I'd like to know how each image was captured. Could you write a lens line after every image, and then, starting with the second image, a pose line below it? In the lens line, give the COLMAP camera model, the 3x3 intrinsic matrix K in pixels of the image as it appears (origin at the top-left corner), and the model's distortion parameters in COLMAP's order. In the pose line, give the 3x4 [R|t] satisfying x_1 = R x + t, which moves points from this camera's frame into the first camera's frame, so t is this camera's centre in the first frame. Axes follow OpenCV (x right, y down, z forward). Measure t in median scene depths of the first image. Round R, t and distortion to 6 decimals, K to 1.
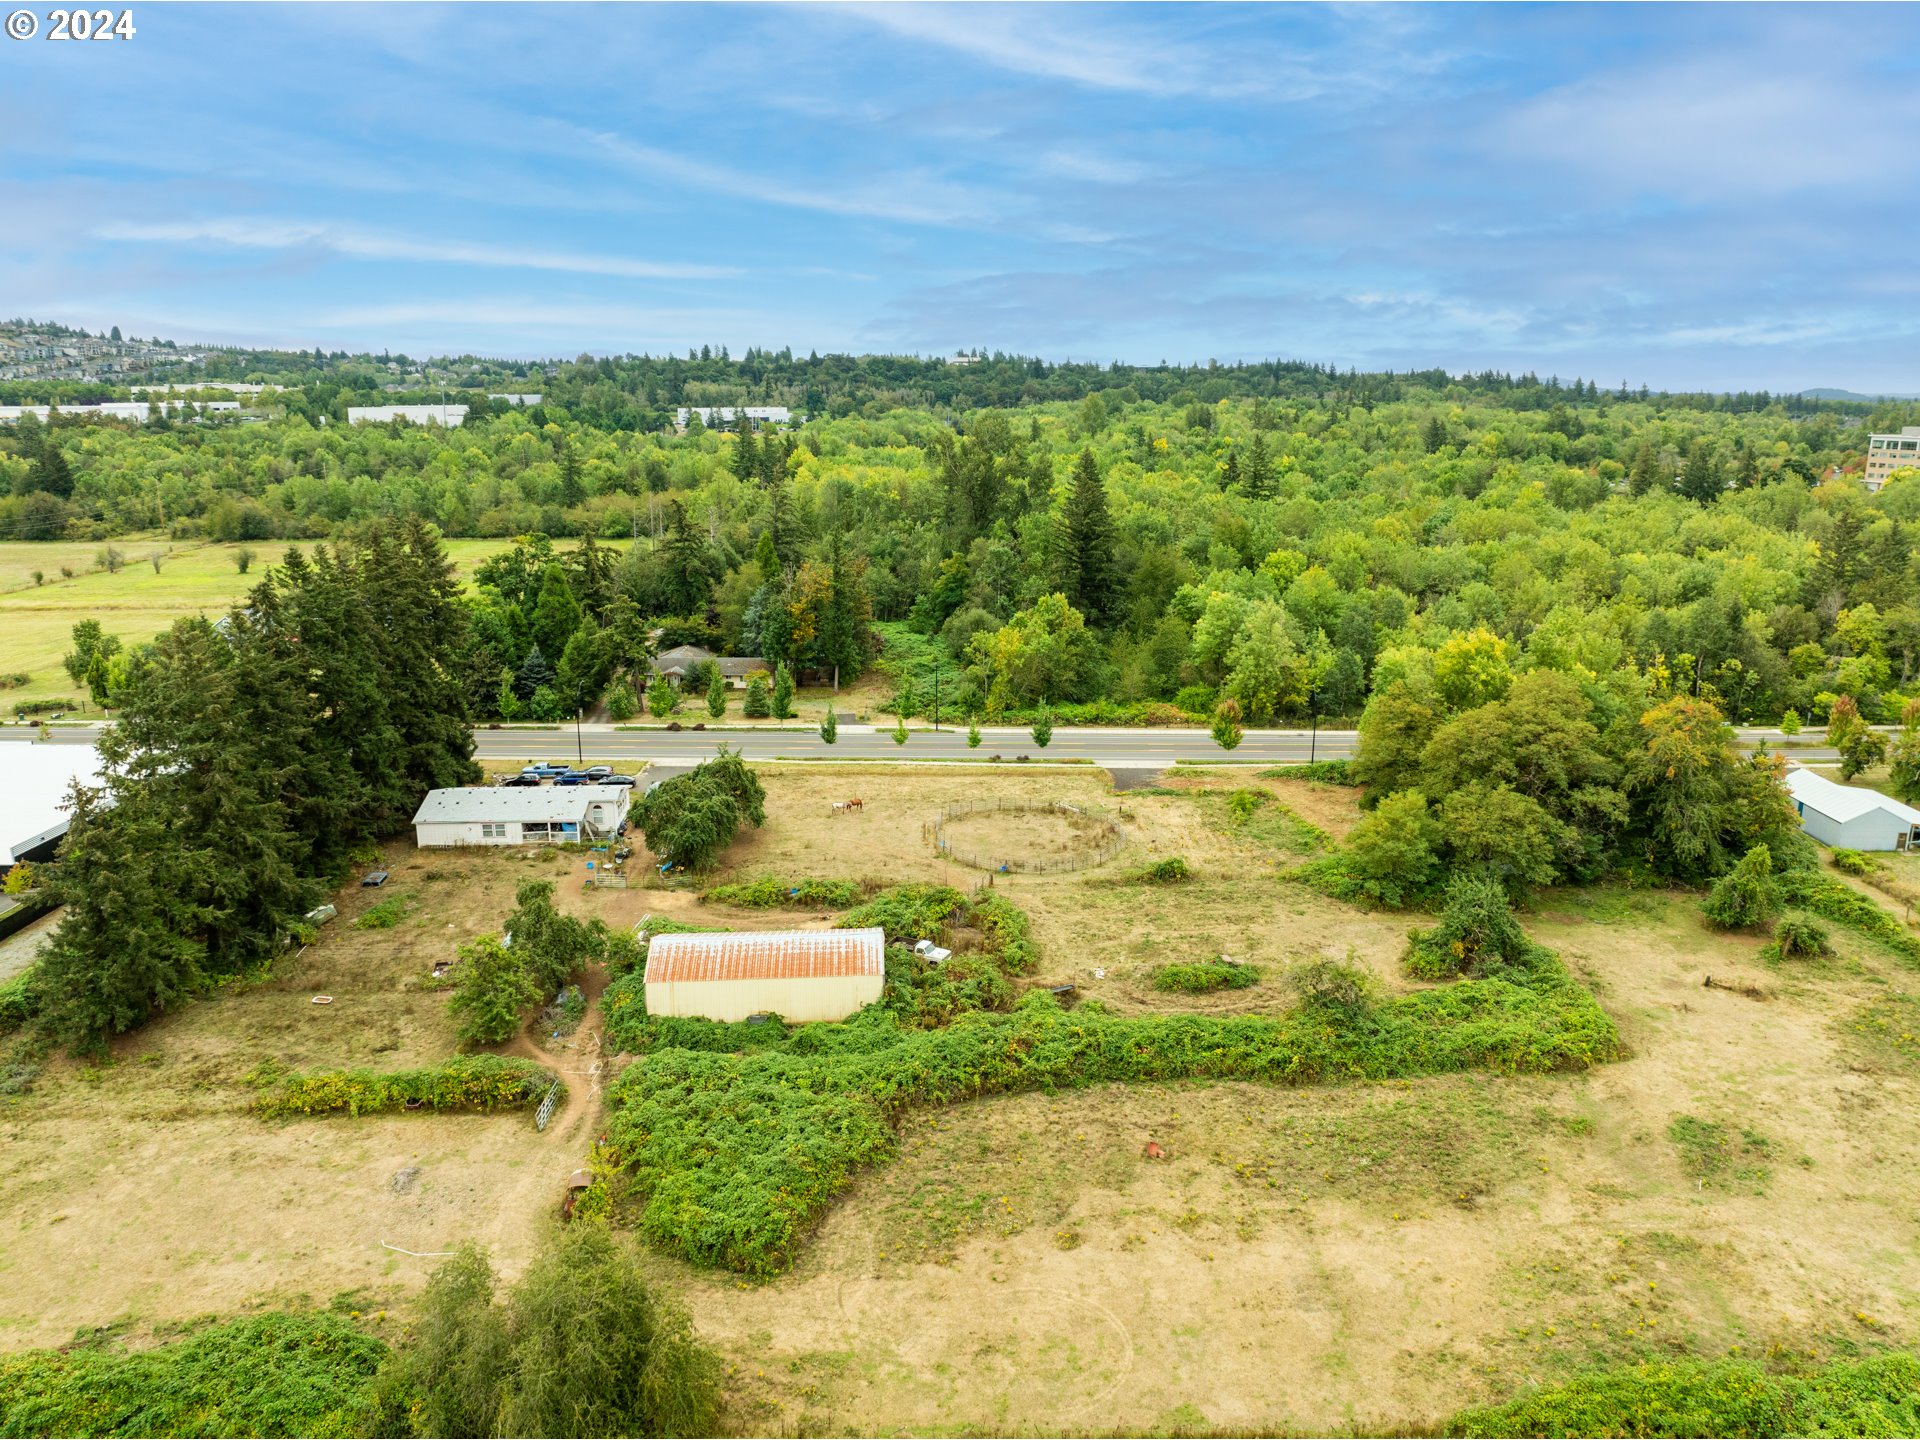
lens RADIAL K [[1345.5, 0, 960.0], [0, 1345.5, 720.0], [0, 0, 1]] dist [-0.018209, -0.041813]
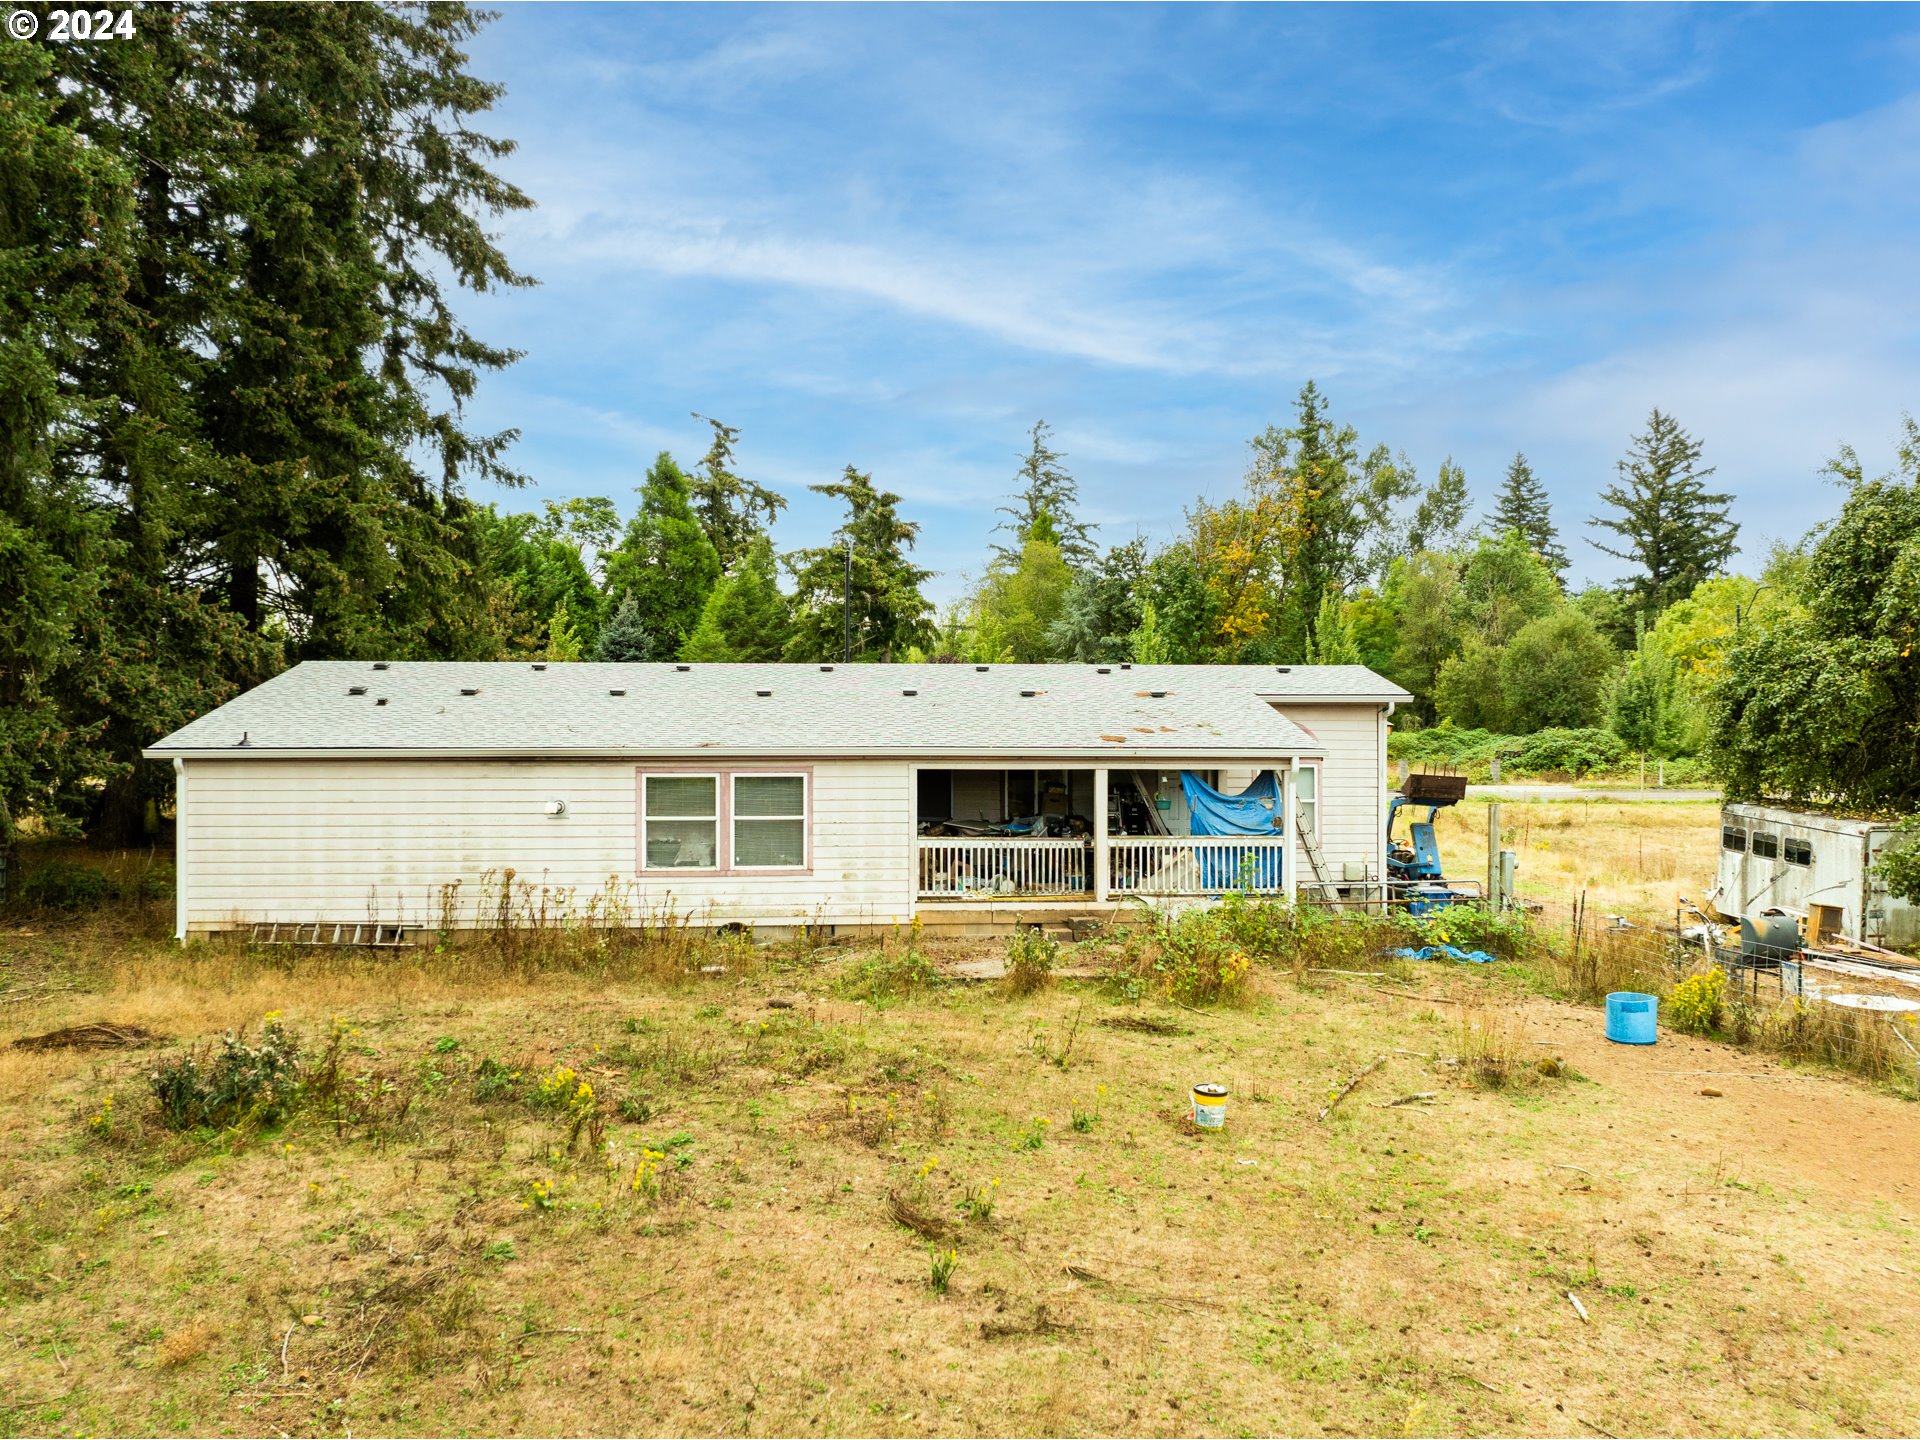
lens RADIAL K [[1410.2, 0, 966.6], [0, 1410.2, 730.5], [0, 0, 1]] dist [0.002503, -0.088635]
pose [[0.999133, -0.000245, 0.041633, -0.327849], [0.010110, 0.971479, -0.236910, 0.108716], [-0.040387, 0.237125, 0.970639, 0.850391]]
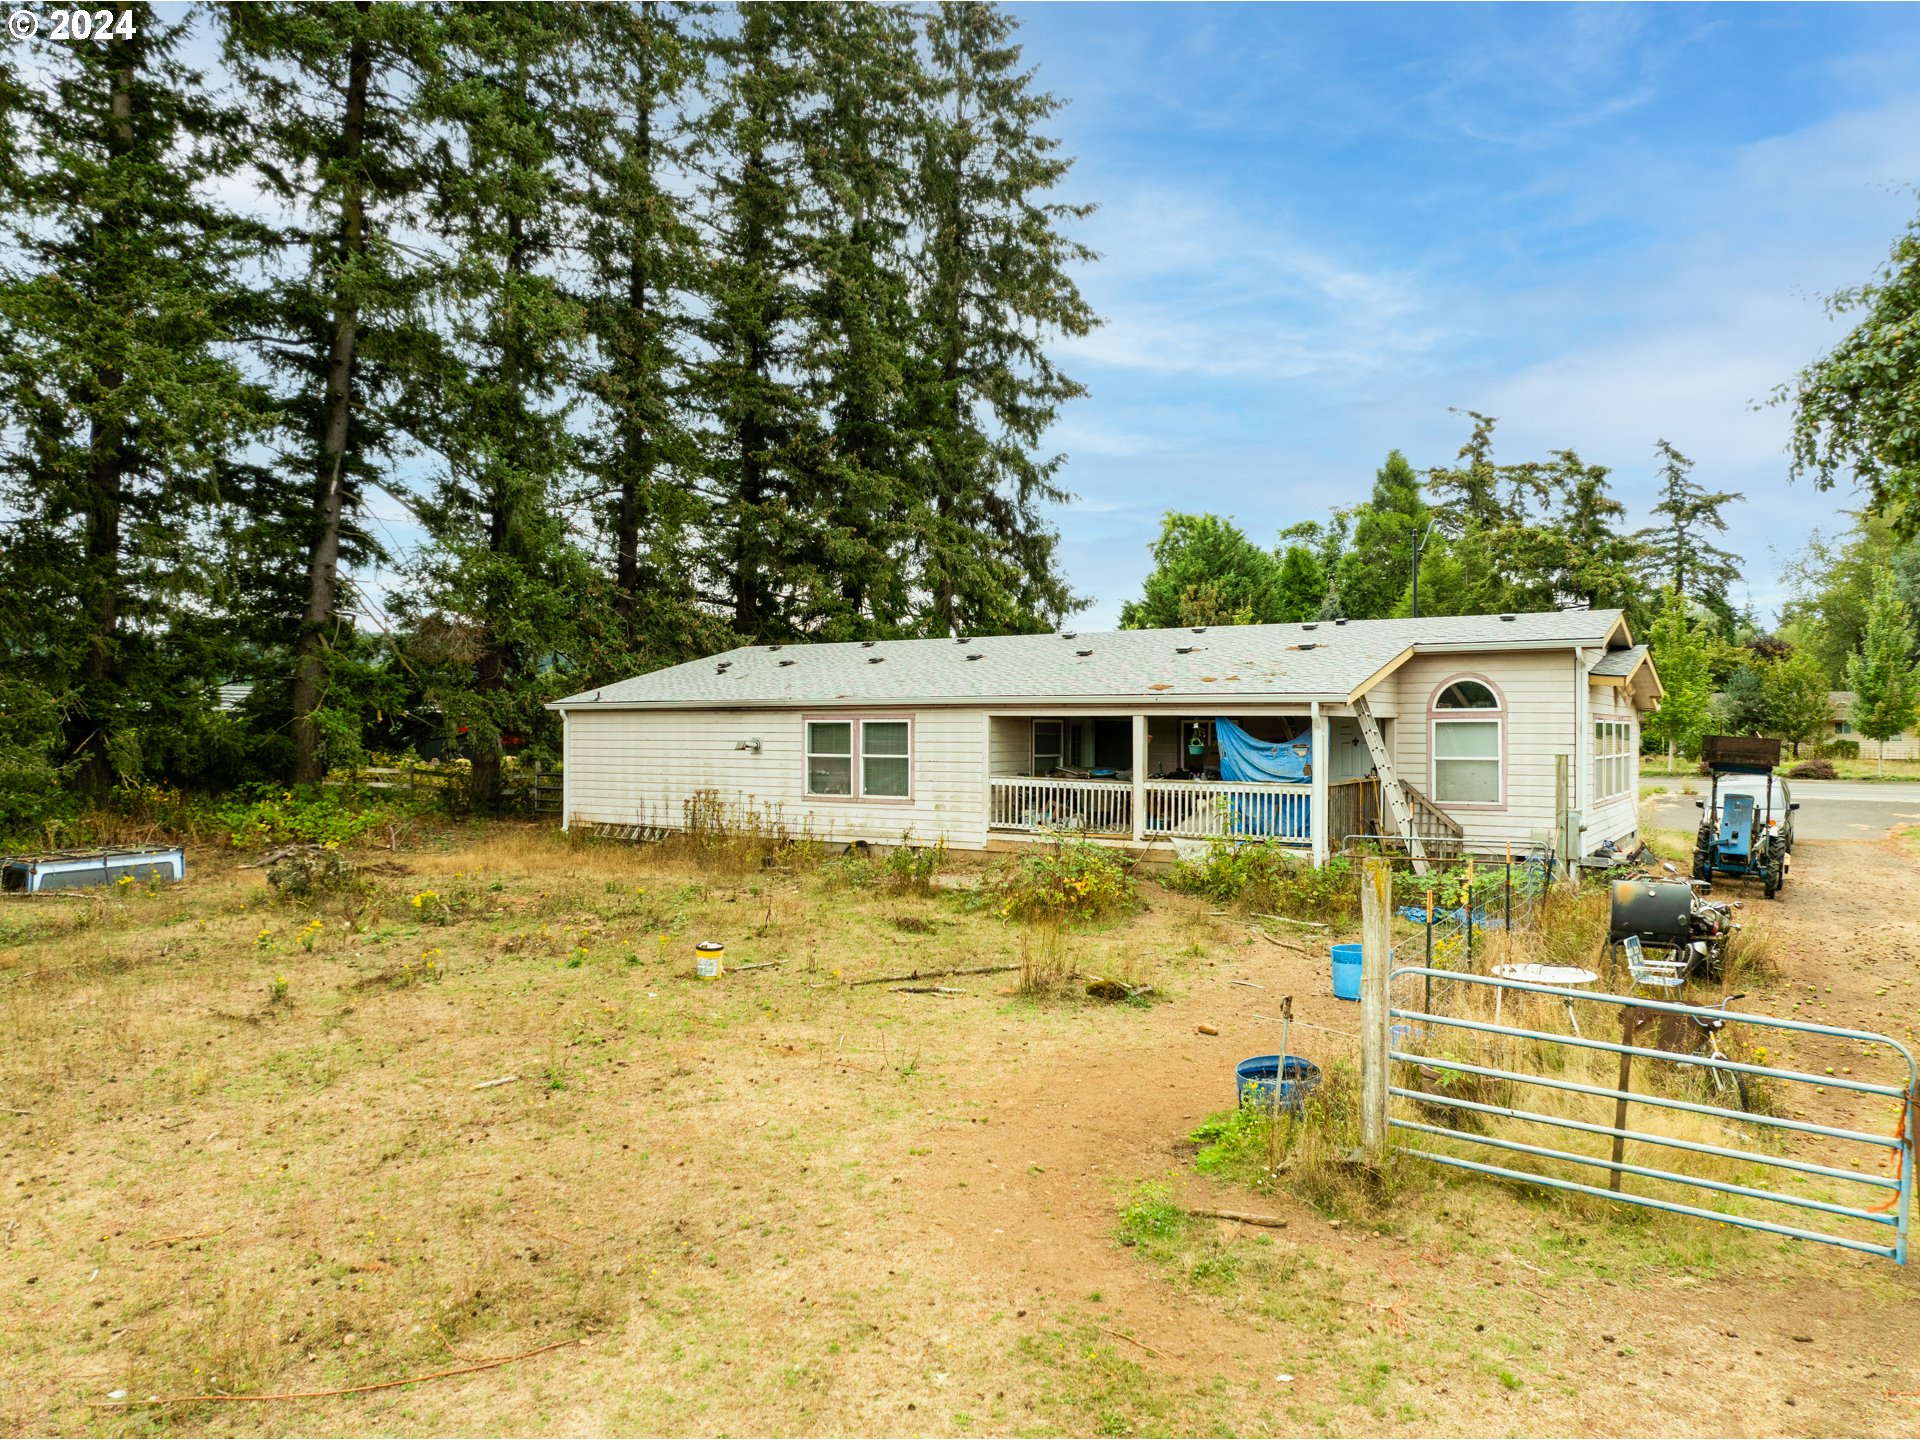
lens RADIAL K [[1345.5, 0, 960.0], [0, 1345.5, 720.0], [0, 0, 1]] dist [-0.018209, -0.041813]
pose [[0.806676, -0.004599, -0.590976, -0.231091], [-0.140694, 0.969726, -0.199591, 0.110915], [0.574002, 0.244152, 0.781608, 0.867048]]
